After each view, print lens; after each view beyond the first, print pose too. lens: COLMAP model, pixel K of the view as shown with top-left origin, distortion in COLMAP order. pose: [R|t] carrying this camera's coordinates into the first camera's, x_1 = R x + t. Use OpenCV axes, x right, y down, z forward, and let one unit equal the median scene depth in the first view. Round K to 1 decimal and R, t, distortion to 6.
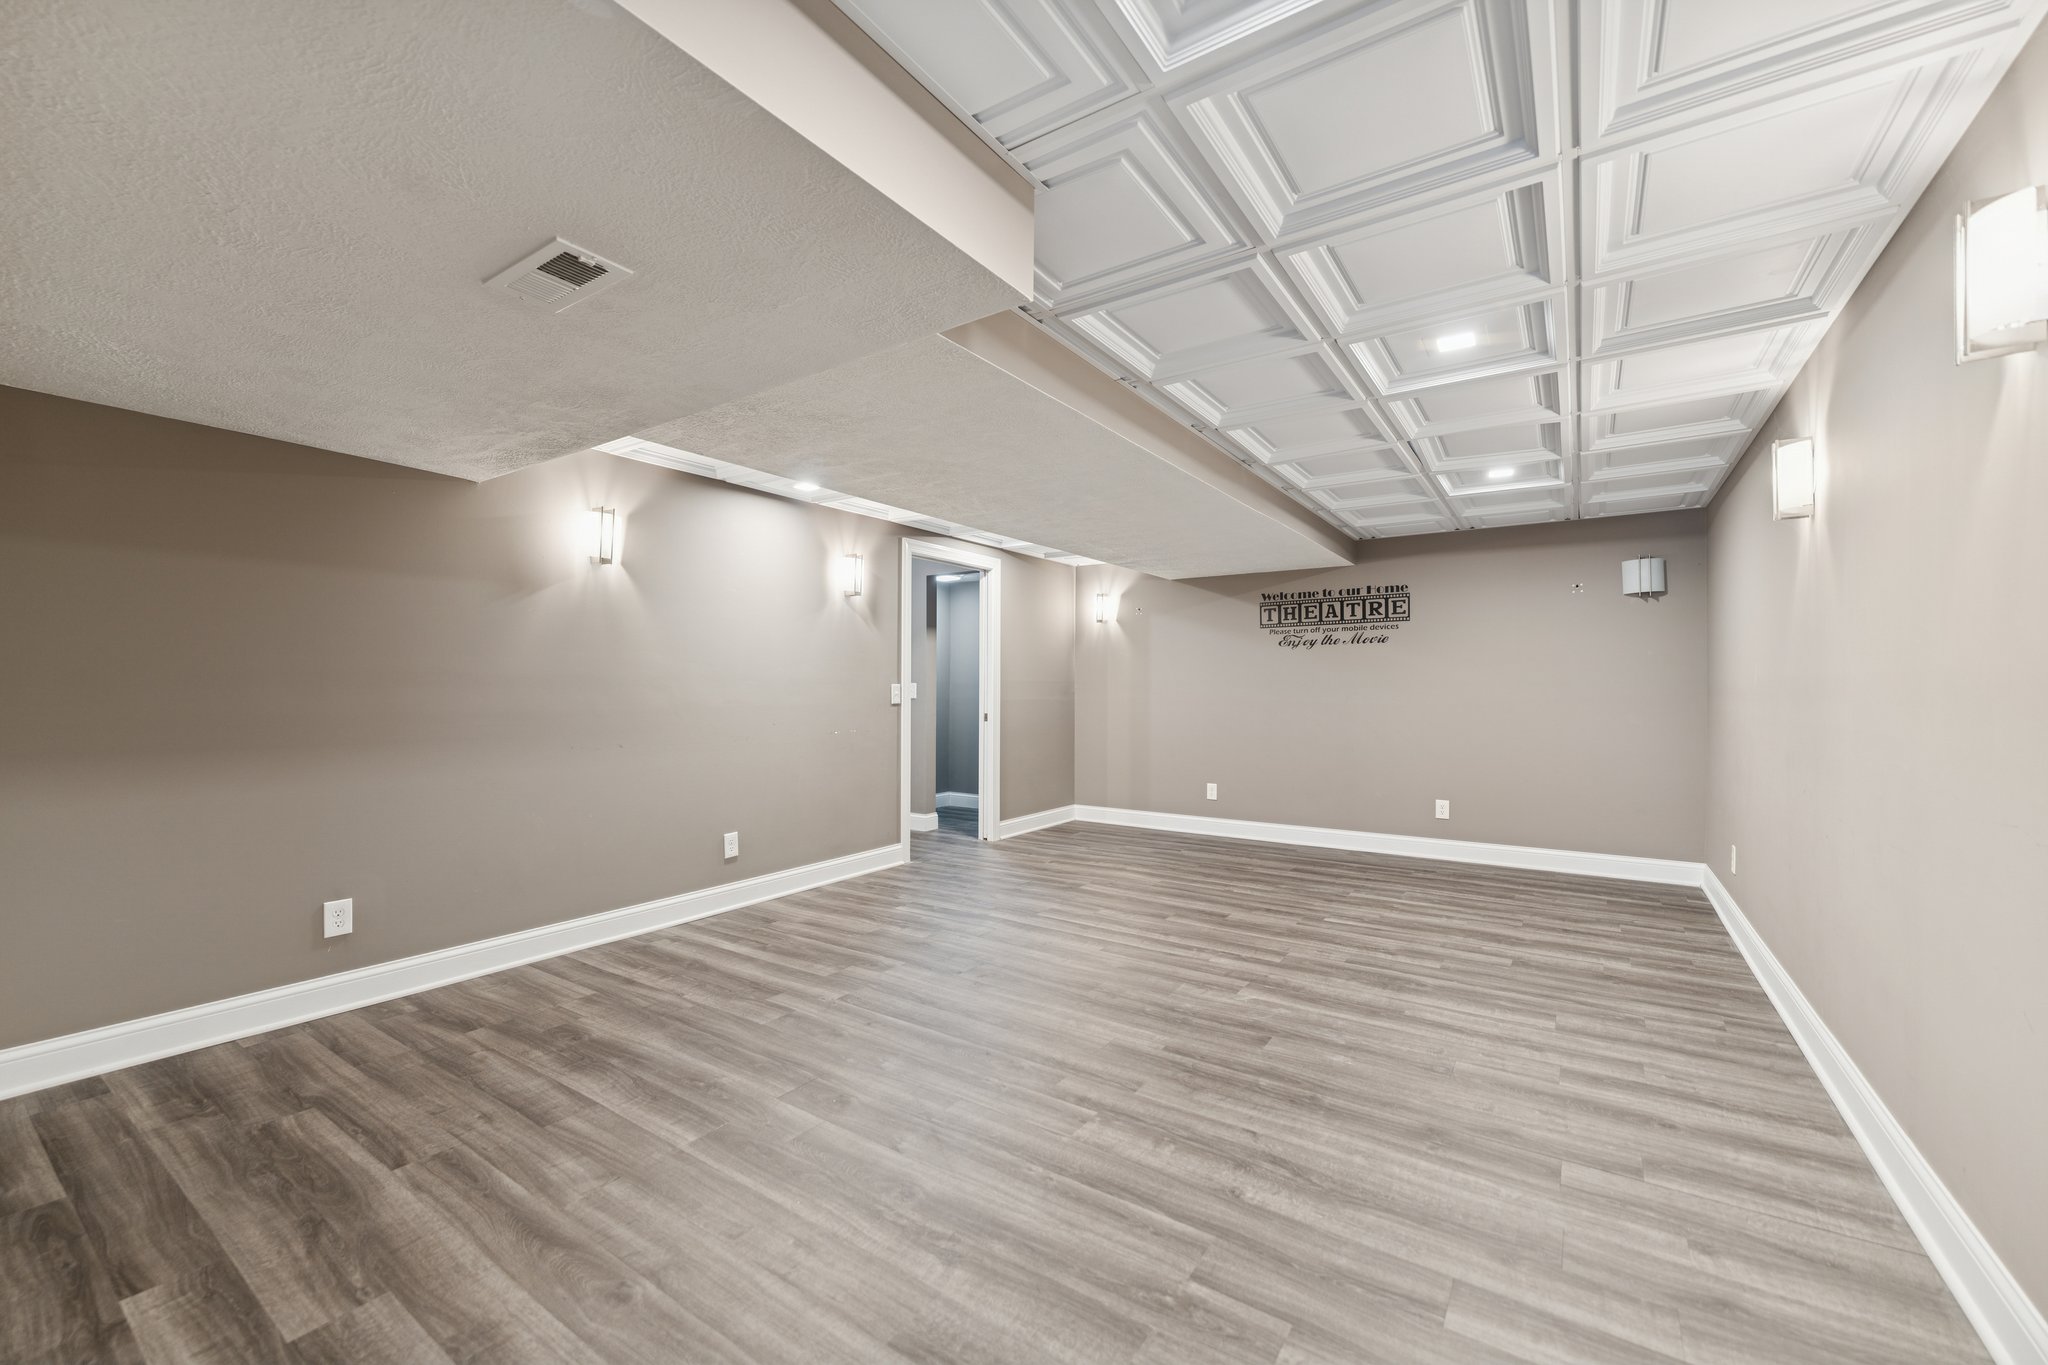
lens RADIAL K [[824.3, 0, 1010.1], [0, 824.3, 680.0], [0, 0, 1]] dist [0.001573, -0.000035]
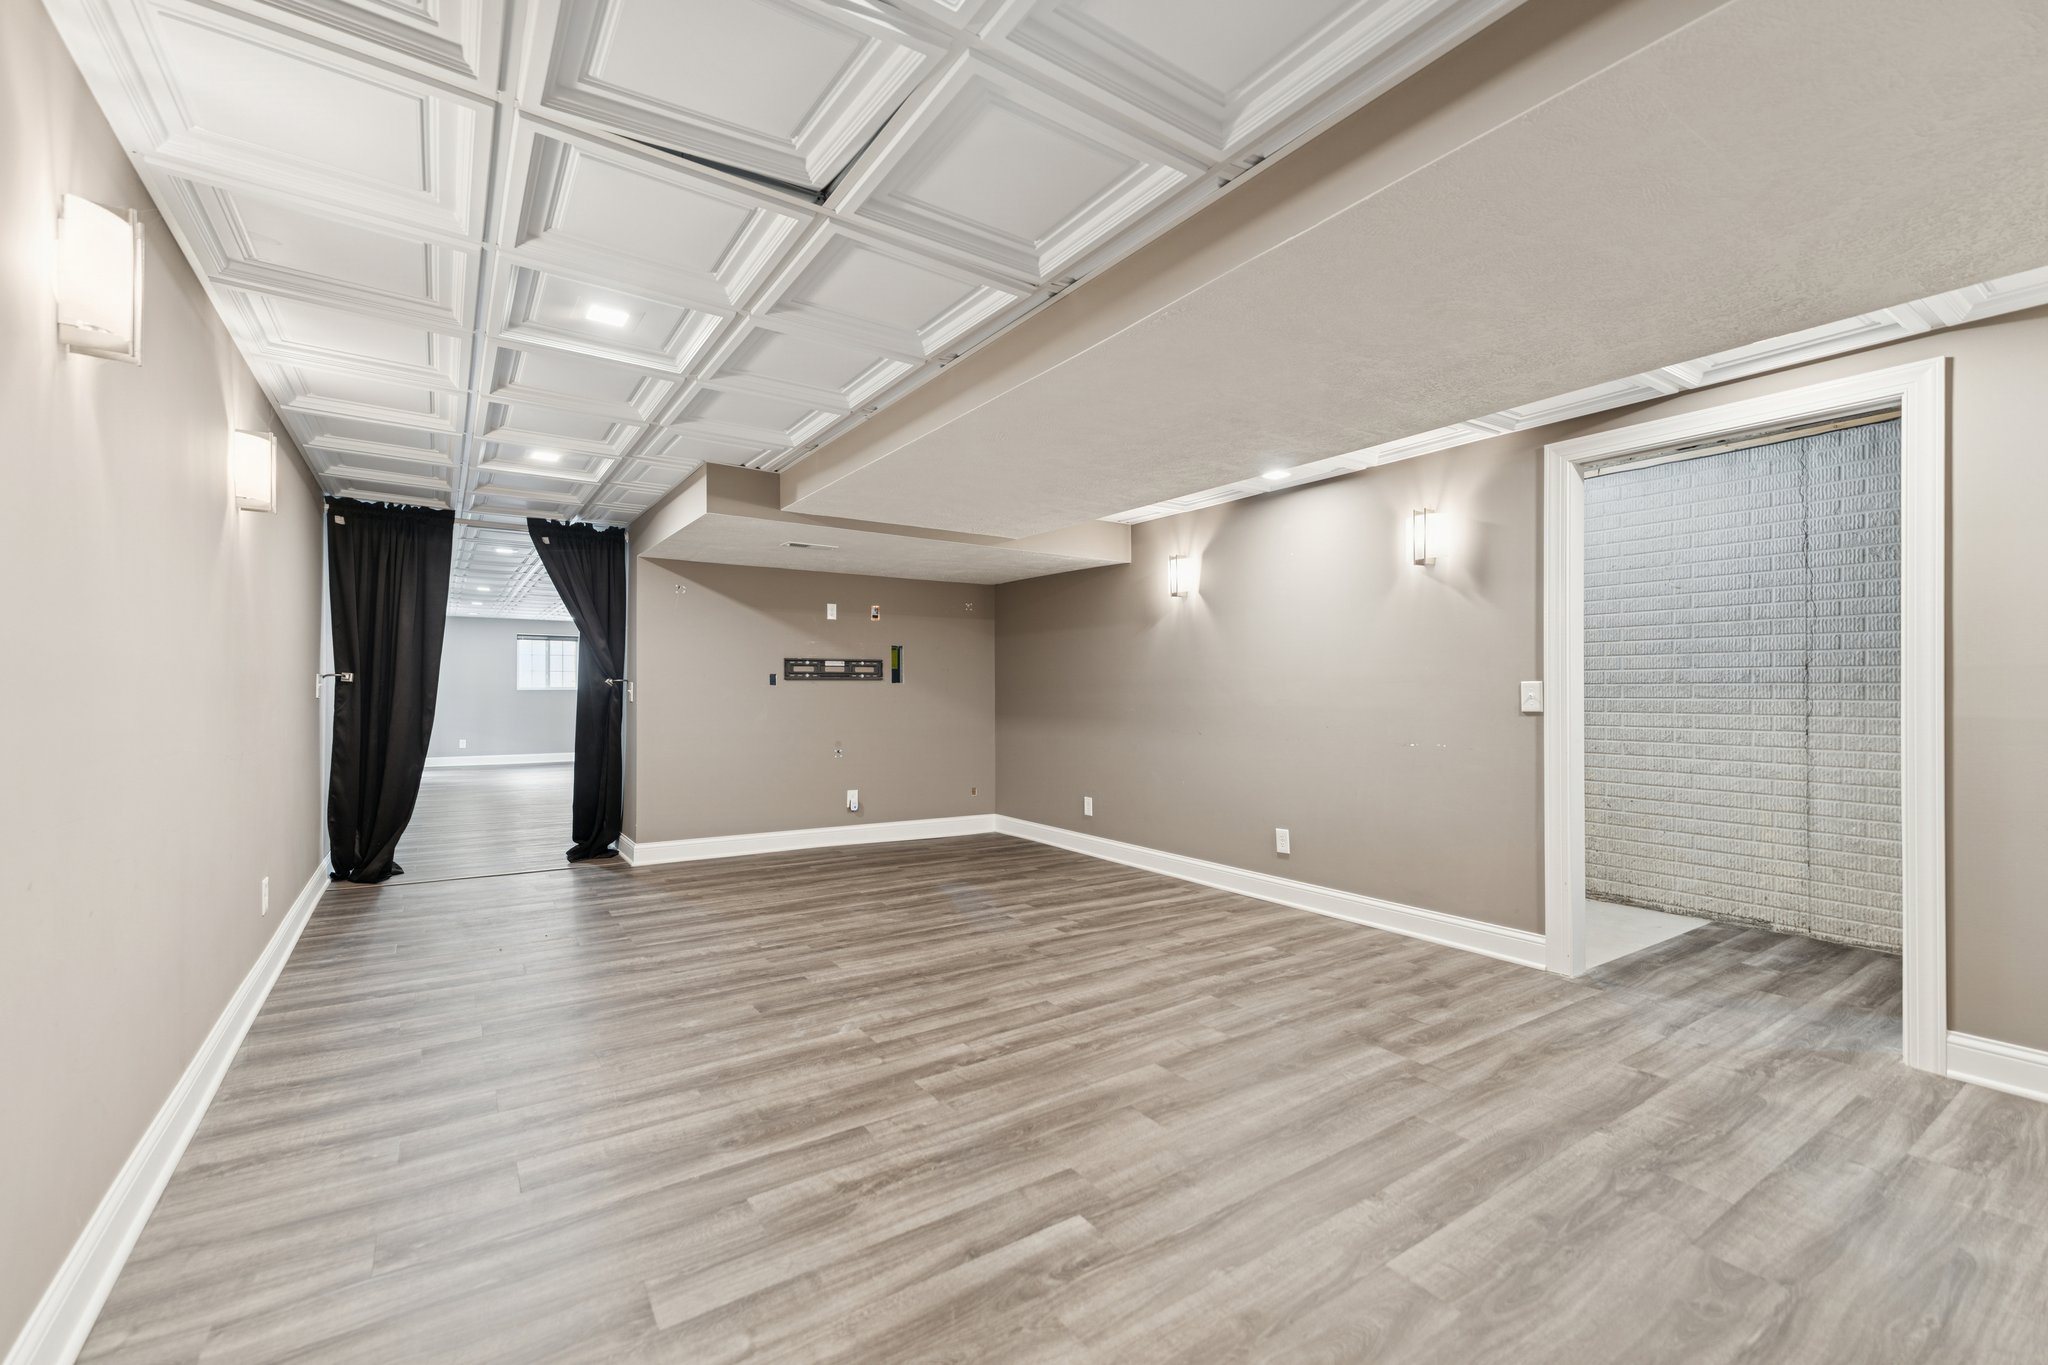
lens RADIAL K [[824.3, 0, 1004.8], [0, 824.3, 689.2], [0, 0, 1]] dist [0.001573, -0.000035]
pose [[-0.355844, -0.008861, -0.934504, 1.026866], [0.001340, 0.999949, -0.009991, 0.028779], [0.934545, -0.004808, -0.355814, 1.437871]]
